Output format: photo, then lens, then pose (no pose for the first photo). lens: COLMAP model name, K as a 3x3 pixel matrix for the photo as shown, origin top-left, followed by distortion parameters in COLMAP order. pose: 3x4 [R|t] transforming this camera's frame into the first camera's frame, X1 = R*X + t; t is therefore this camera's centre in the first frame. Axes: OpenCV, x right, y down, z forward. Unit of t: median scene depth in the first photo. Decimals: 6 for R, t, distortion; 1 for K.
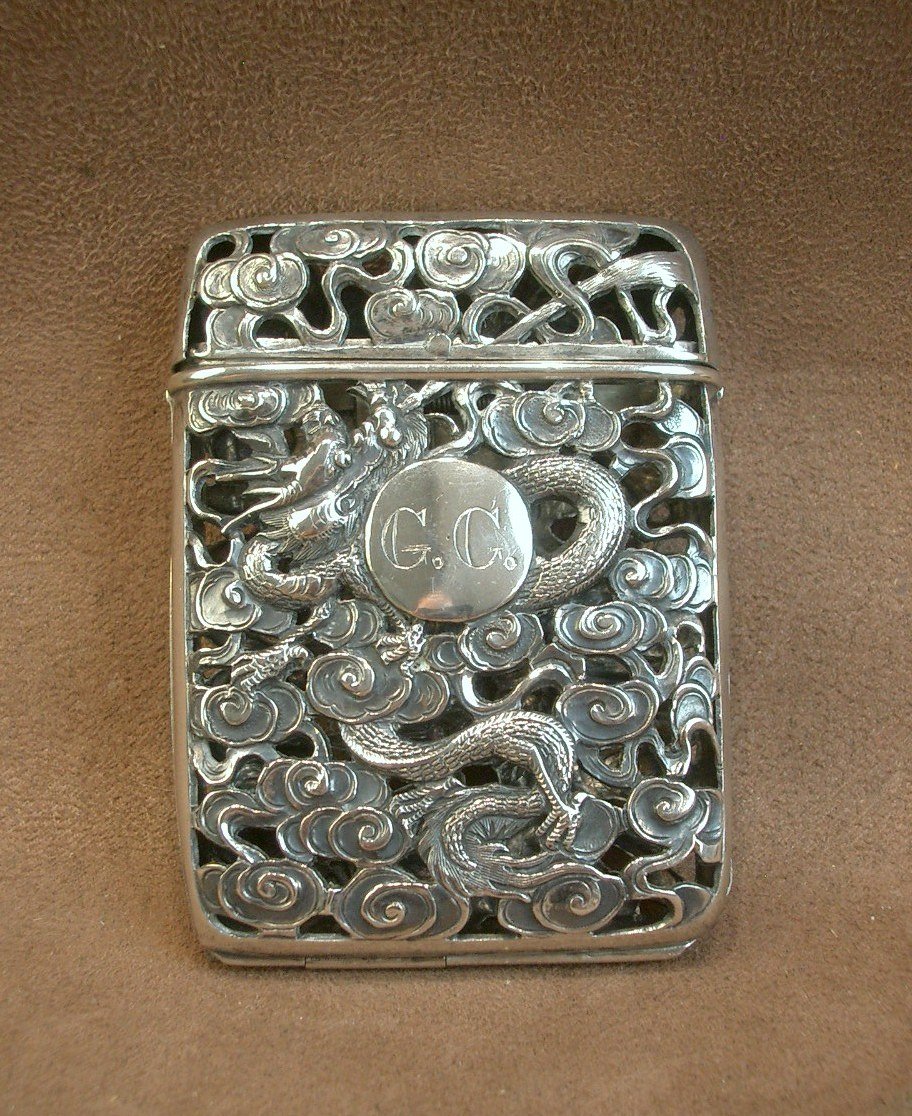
lens RADIAL K [[1768.5, 0, 446.3], [0, 1768.5, 559.1], [0, 0, 1]] dist [-0.333527, 0.000000]
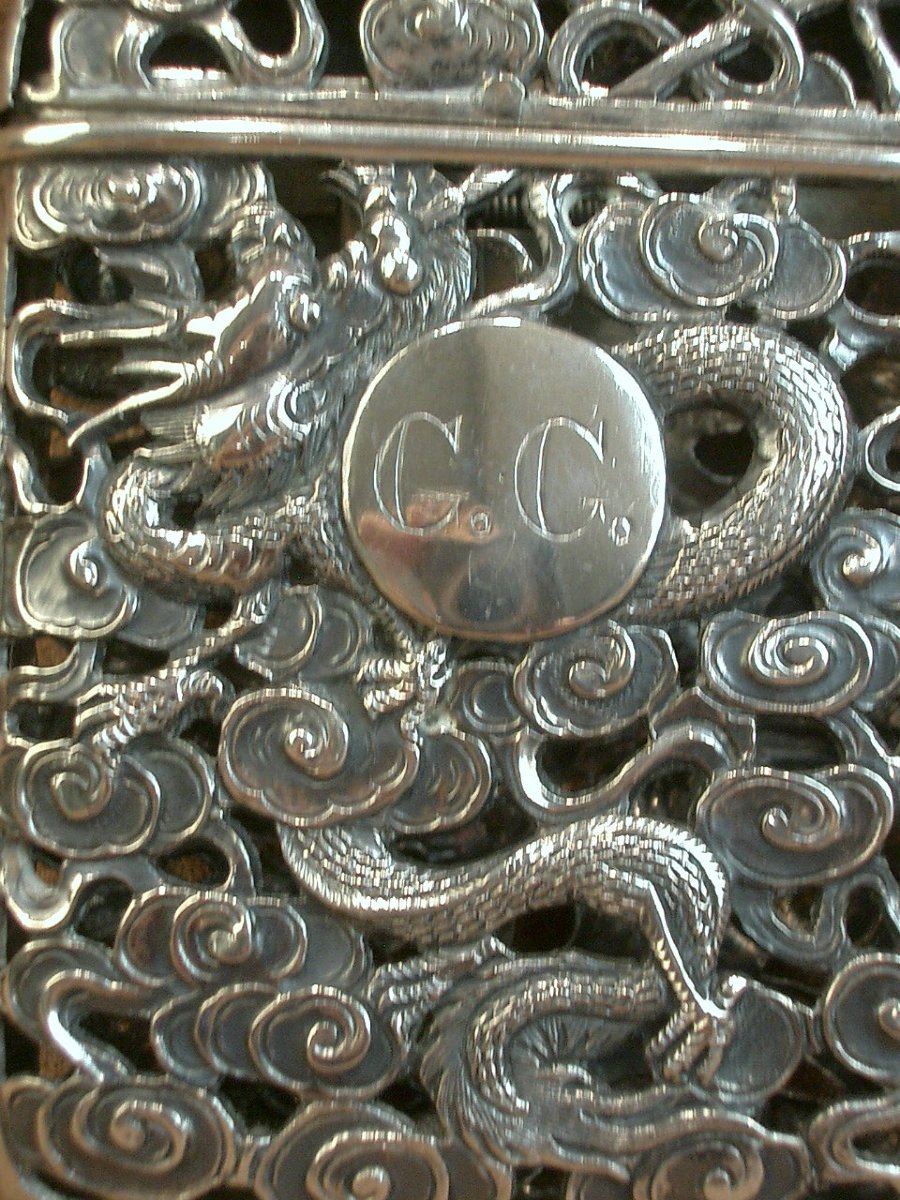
lens RADIAL K [[2214.9, 0, 463.0], [0, 2214.9, 600.2], [0, 0, 1]] dist [-0.138704, 0.000000]
pose [[0.999003, 0.043428, -0.010345, -0.002352], [-0.042242, 0.994518, 0.095649, -0.037111], [0.014442, -0.095116, 0.995361, 0.353820]]
